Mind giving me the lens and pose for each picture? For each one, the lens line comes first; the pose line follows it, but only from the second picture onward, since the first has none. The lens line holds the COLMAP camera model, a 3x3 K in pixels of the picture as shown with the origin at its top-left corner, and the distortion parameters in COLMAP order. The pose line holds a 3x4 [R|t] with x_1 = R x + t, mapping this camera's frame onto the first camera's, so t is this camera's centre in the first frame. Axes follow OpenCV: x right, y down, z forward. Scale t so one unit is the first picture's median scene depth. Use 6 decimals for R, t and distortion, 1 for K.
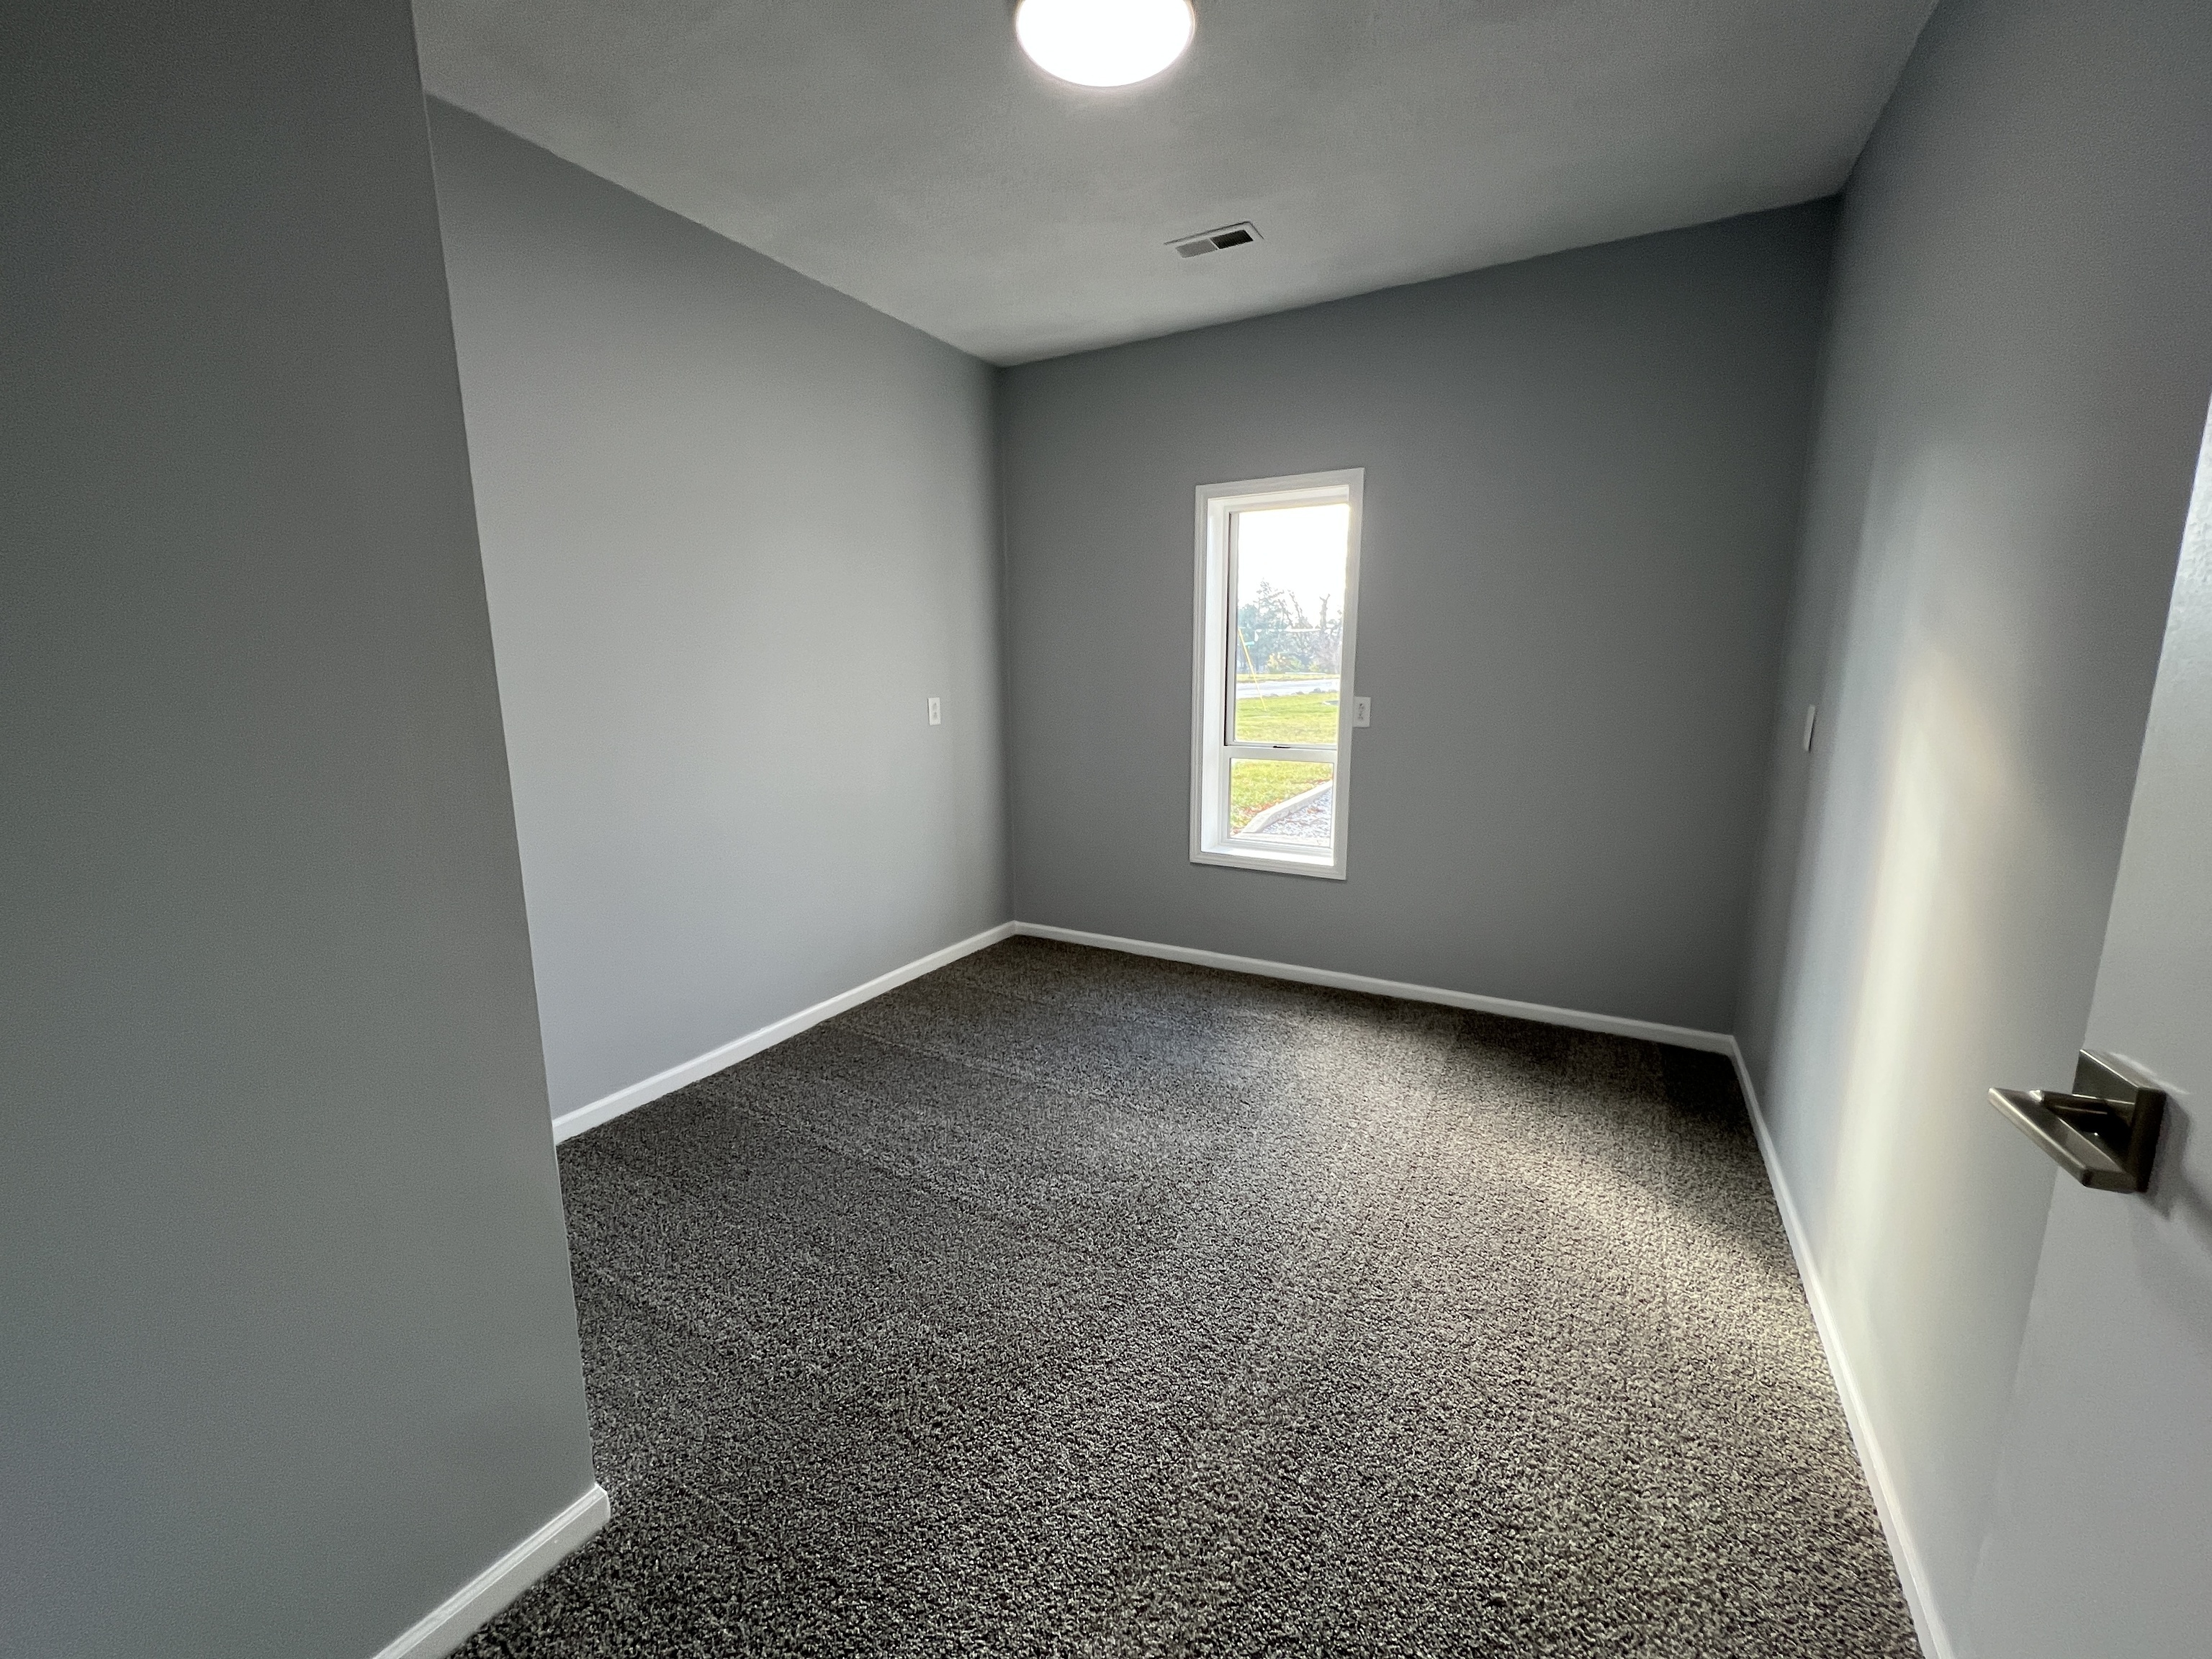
lens RADIAL K [[877.5, 0, 1115.9], [0, 877.5, 833.8], [0, 0, 1]] dist [0.002129, 0.000134]
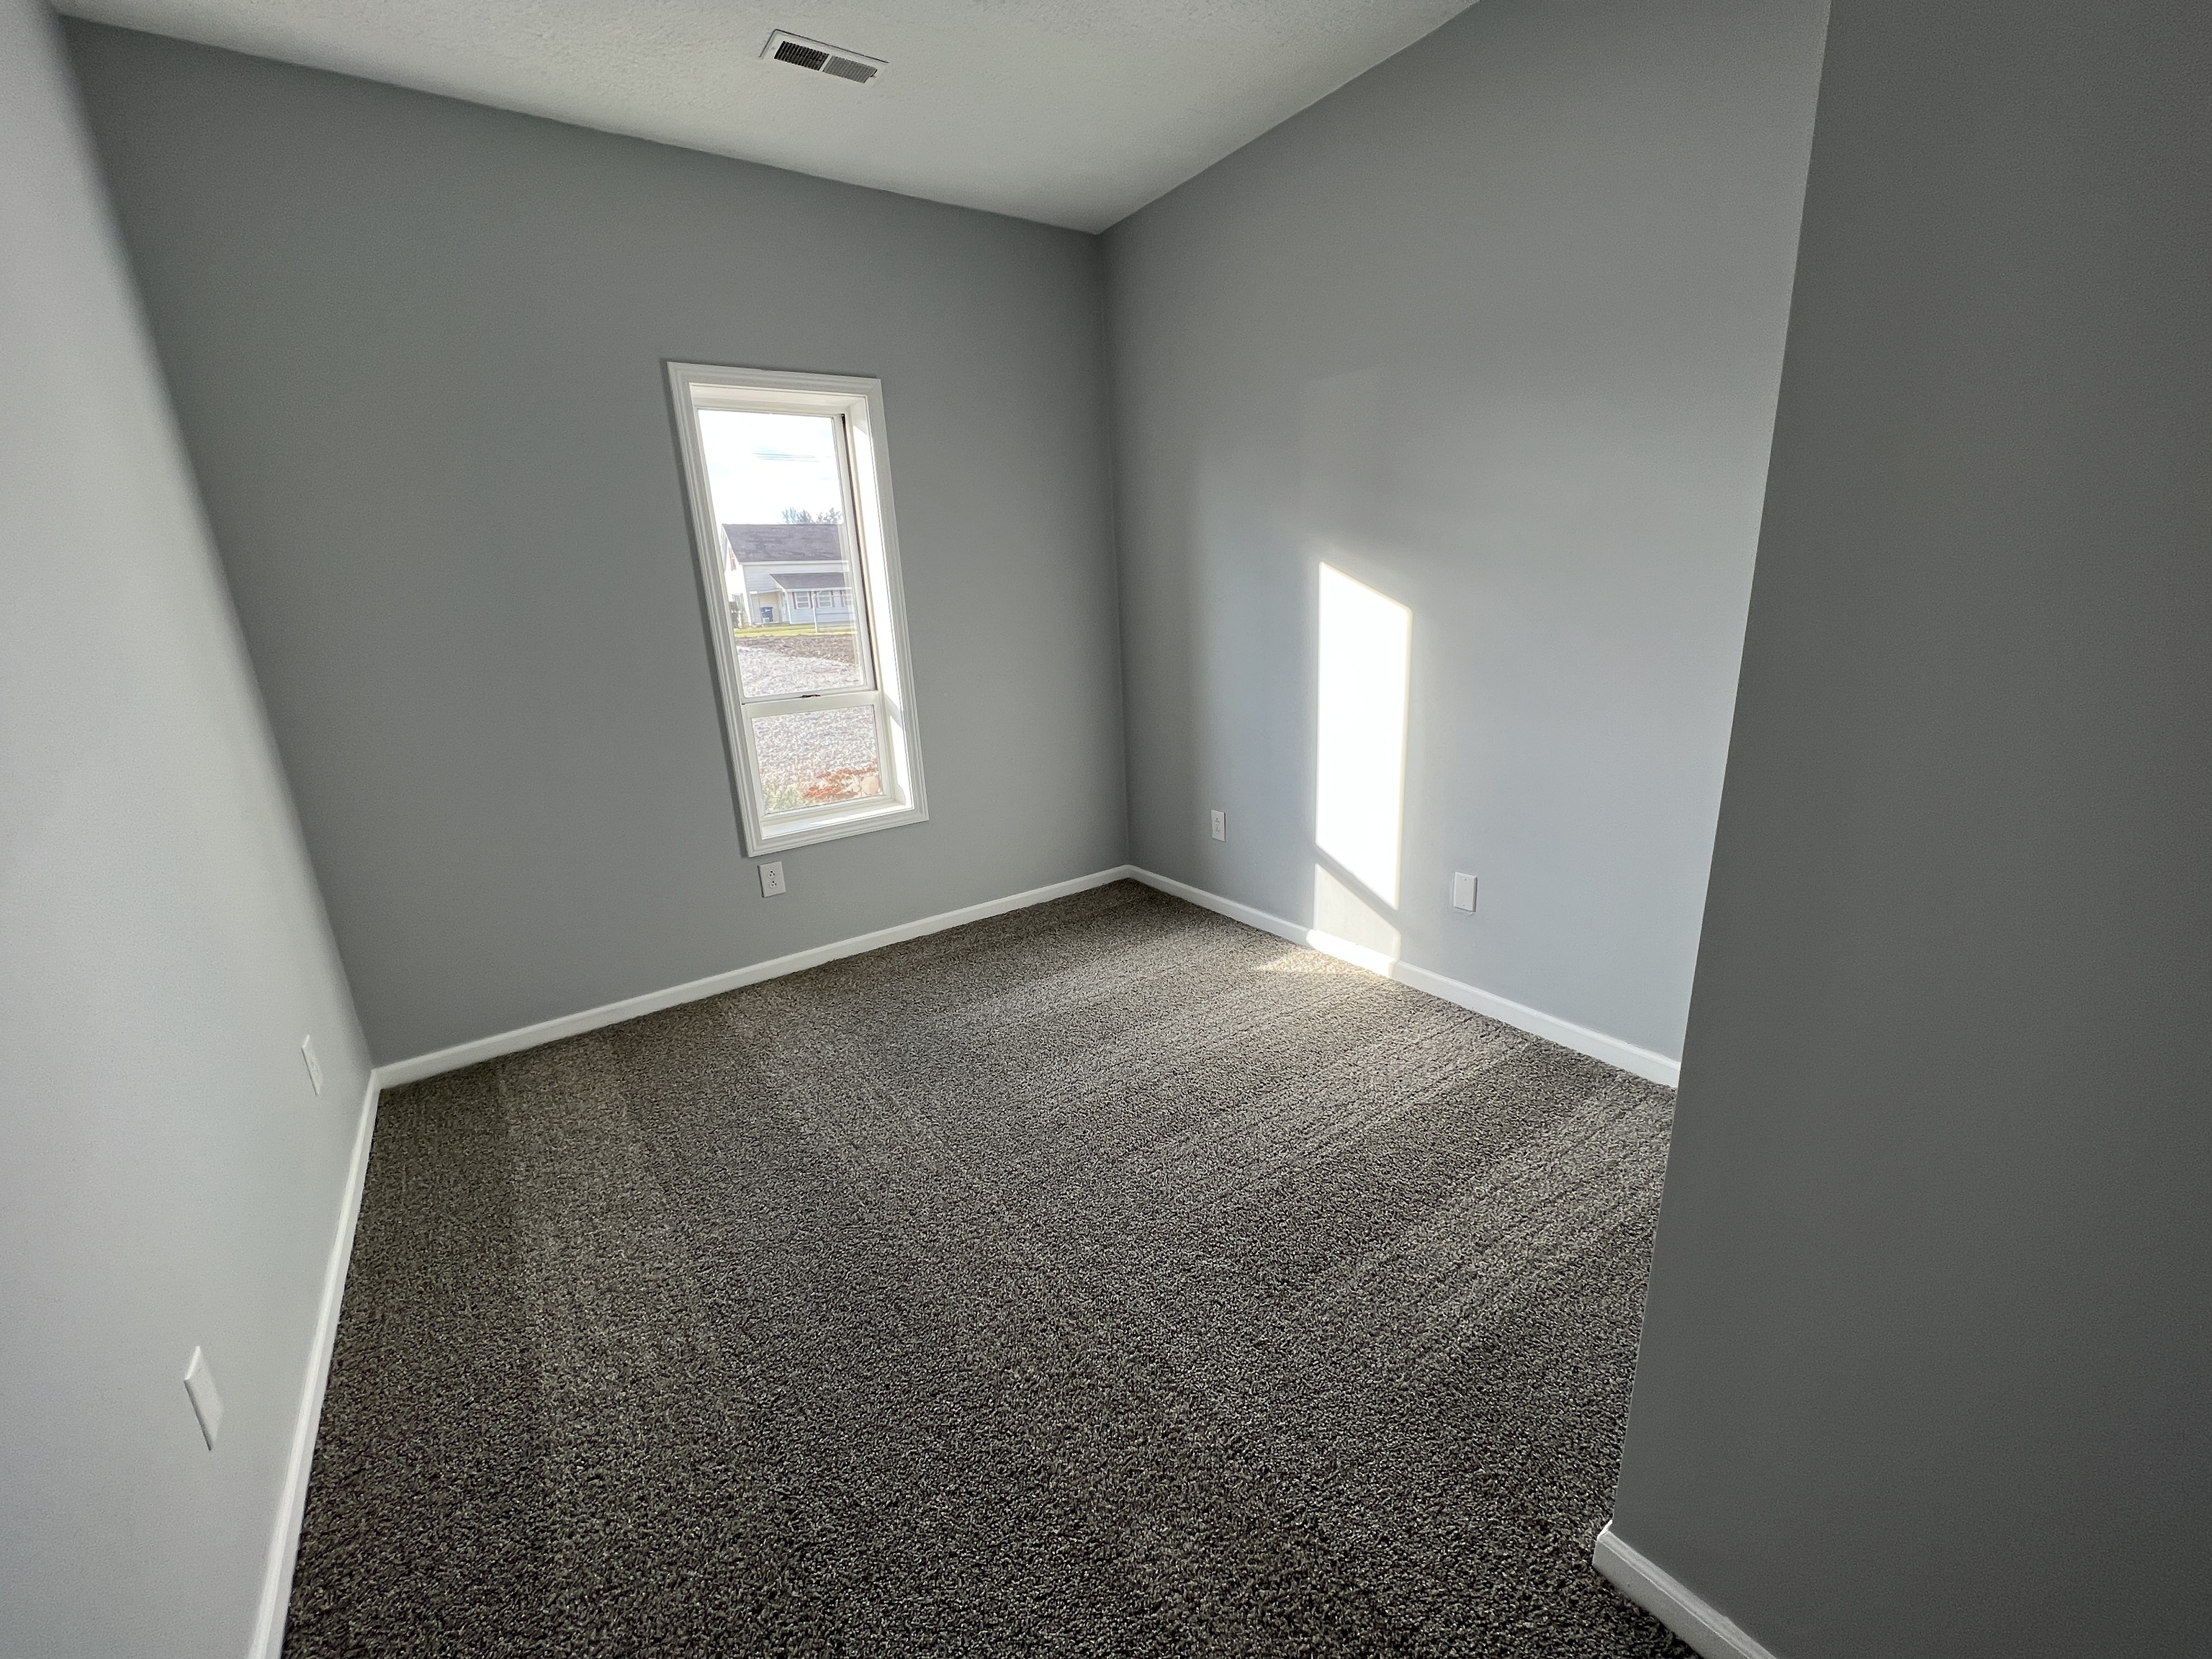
lens RADIAL K [[886.5, 0, 1106.0], [0, 886.5, 829.5], [0, 0, 1]] dist [-0.002260, -0.000254]
pose [[0.434063, -0.238333, 0.868784, -0.497119], [0.232355, 0.961360, 0.147640, -0.035231], [-0.870402, 0.137781, 0.472669, 0.371638]]
